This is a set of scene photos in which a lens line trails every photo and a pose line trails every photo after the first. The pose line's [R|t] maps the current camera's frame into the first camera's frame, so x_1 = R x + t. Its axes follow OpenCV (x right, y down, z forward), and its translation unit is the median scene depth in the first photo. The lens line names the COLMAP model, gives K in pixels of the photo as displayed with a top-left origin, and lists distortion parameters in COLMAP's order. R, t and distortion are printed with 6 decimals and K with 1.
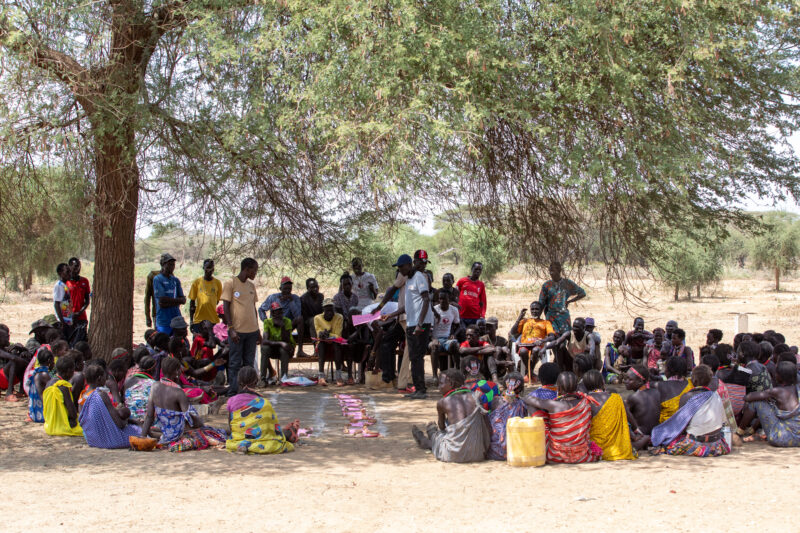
lens RADIAL K [[1632.6, 0, 400.0], [0, 1632.6, 266.5], [0, 0, 1]] dist [-0.303703, -0.032197]
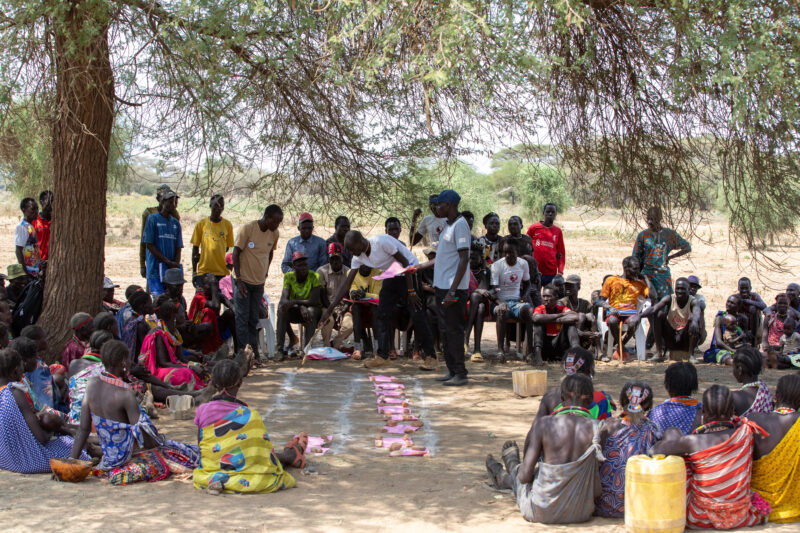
lens RADIAL K [[1632.6, 0, 400.0], [0, 1632.6, 266.5], [0, 0, 1]] dist [-0.303703, -0.032197]
pose [[0.999255, 0.019733, -0.033165, -0.001466], [-0.018458, 0.999096, 0.038307, -0.001731], [0.033891, -0.037666, 0.998715, 0.216613]]
